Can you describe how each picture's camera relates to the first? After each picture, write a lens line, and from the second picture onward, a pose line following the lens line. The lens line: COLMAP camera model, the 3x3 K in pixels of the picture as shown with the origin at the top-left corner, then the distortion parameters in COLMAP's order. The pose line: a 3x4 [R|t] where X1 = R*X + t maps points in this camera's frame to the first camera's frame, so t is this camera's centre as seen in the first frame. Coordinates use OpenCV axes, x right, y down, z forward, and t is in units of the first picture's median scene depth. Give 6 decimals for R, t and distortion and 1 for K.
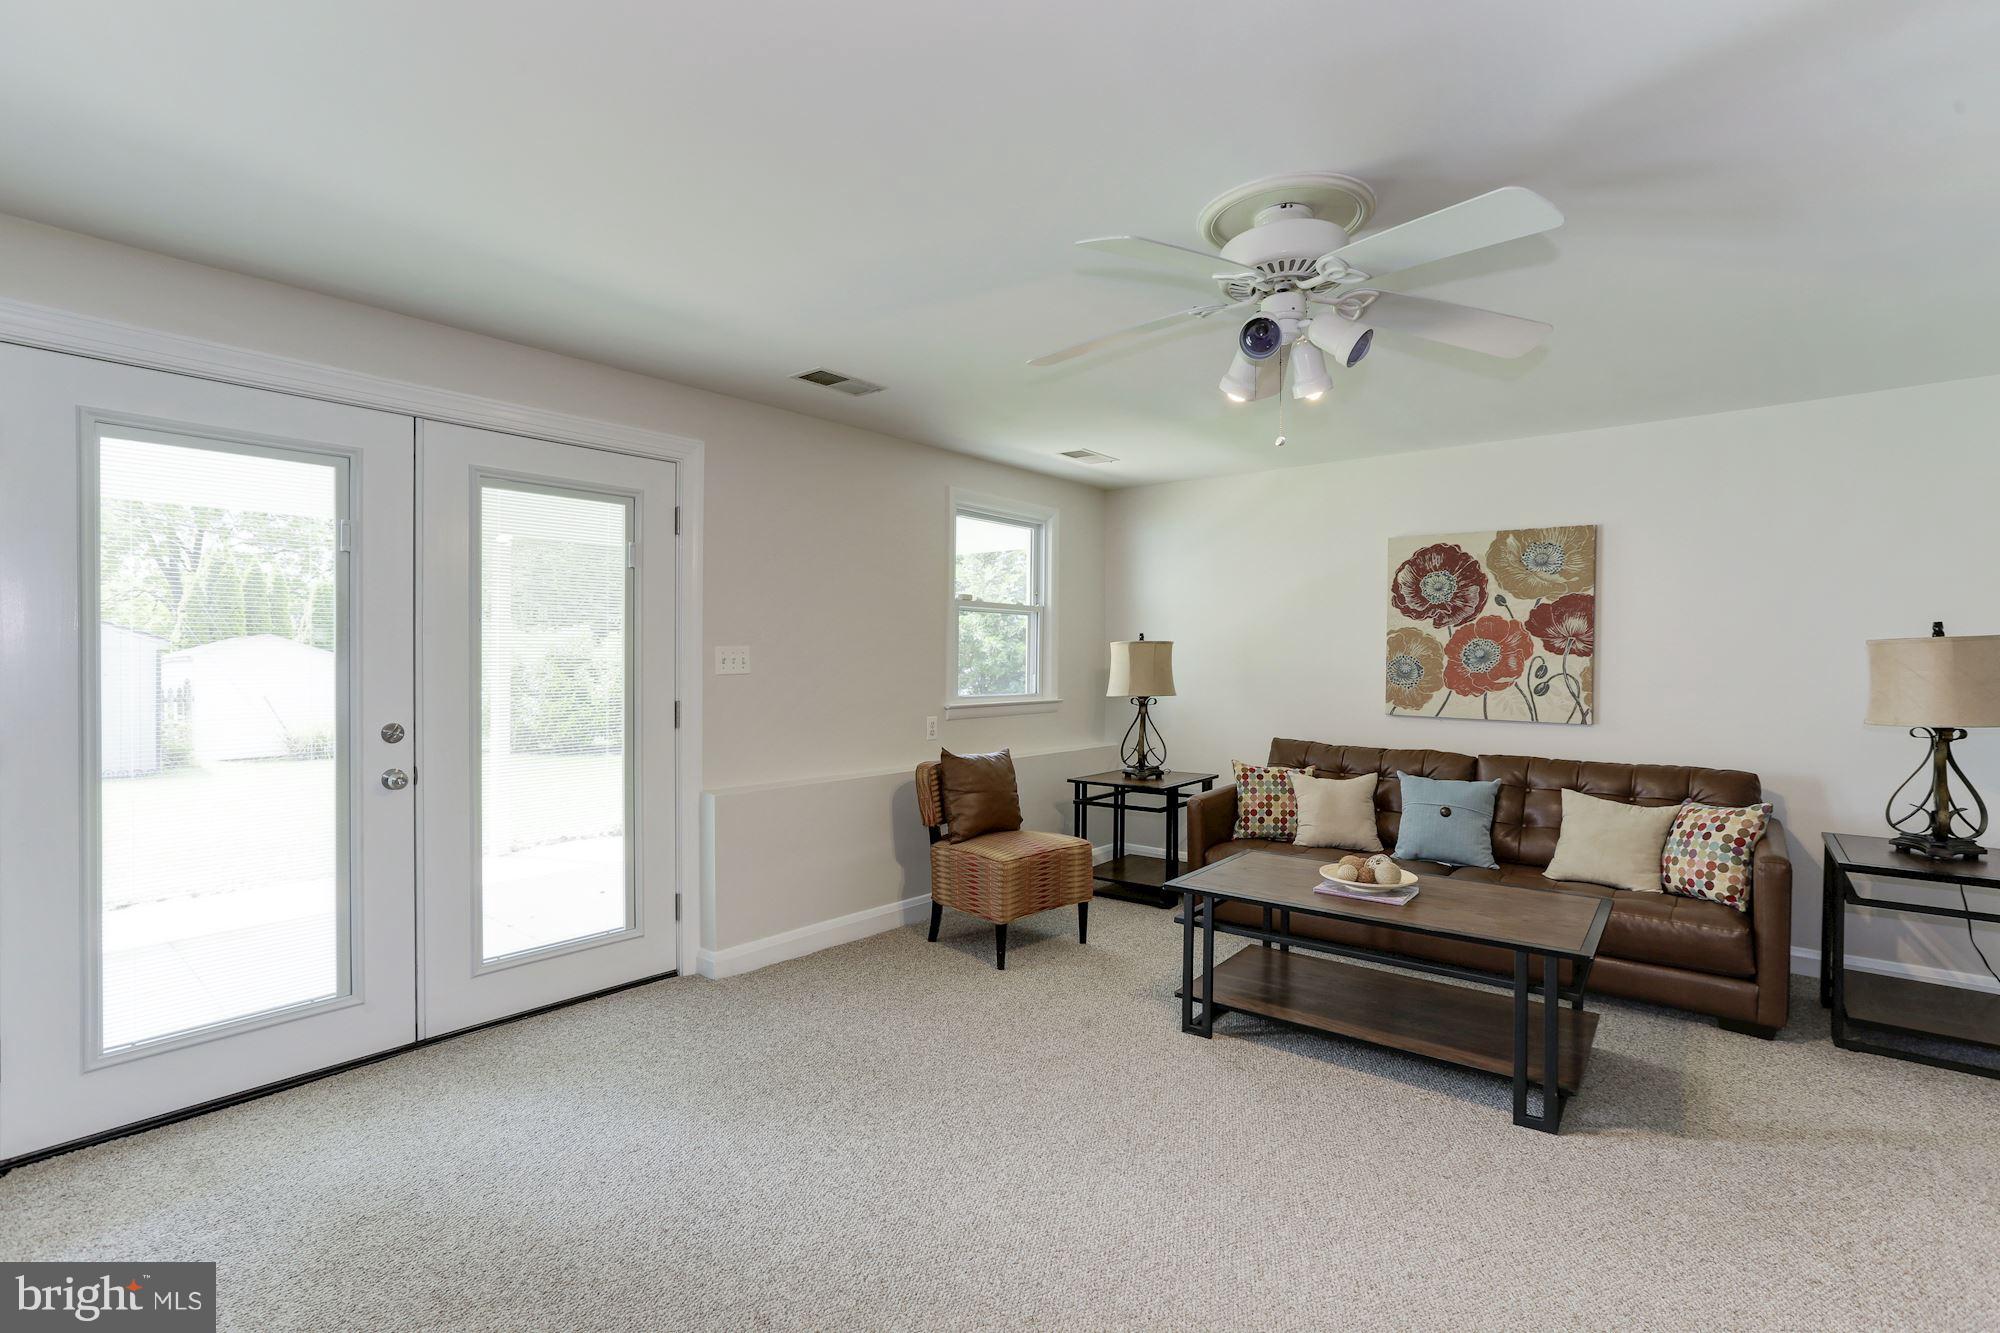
lens RADIAL K [[920.0, 0, 992.4], [0, 920.0, 665.6], [0, 0, 1]] dist [-0.015231, 0.000019]
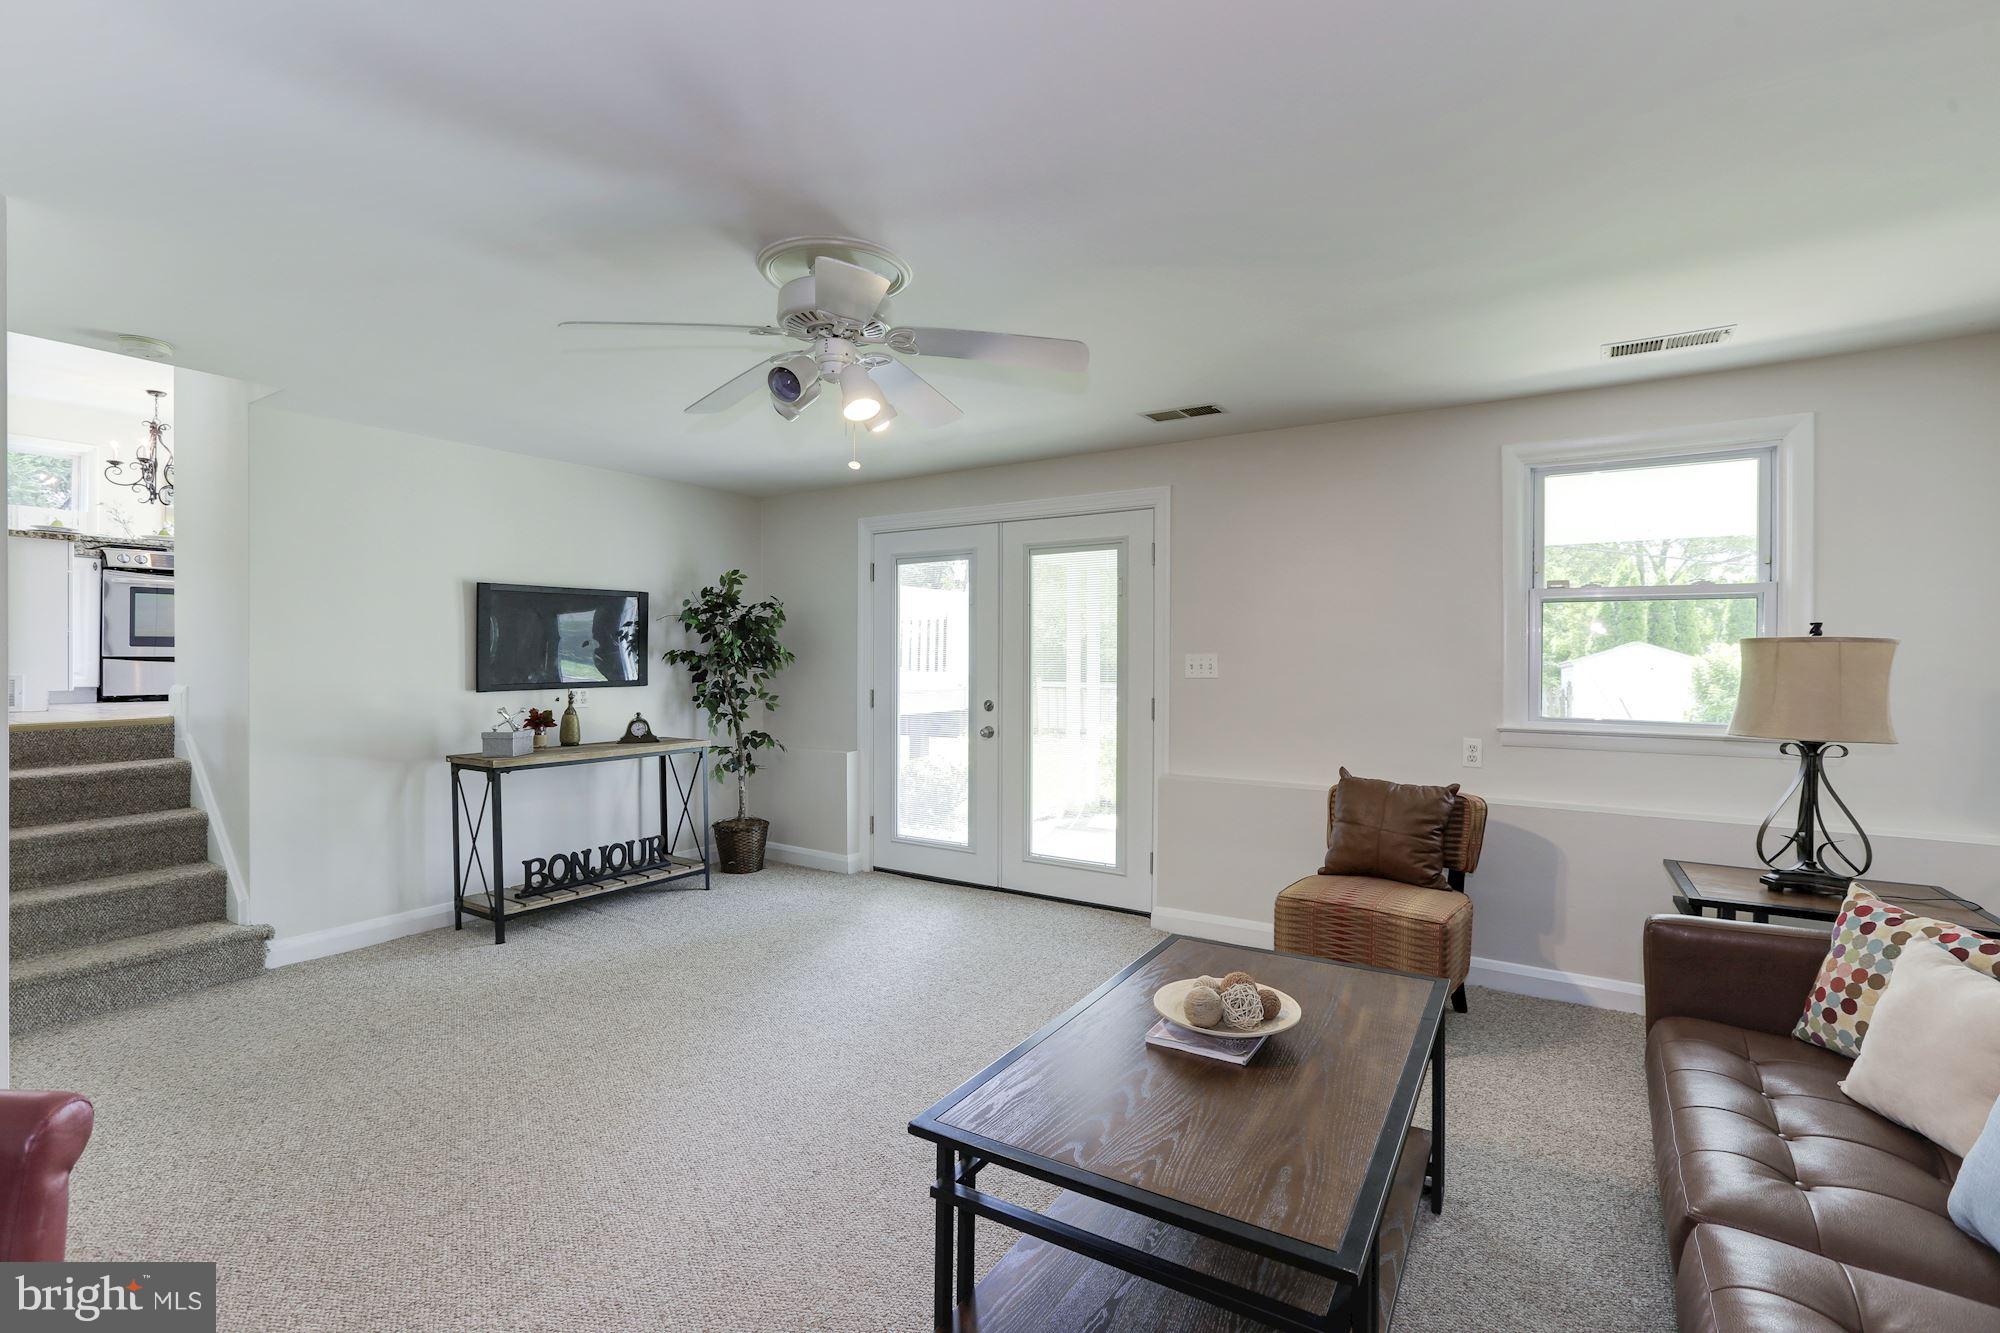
lens RADIAL K [[920.0, 0, 987.0], [0, 920.0, 658.1], [0, 0, 1]] dist [-0.015231, 0.000019]
pose [[0.125853, 0.007128, -0.992023, 0.865050], [-0.006828, 0.999957, 0.006319, -0.022072], [0.992025, 0.005978, 0.125896, 0.614468]]
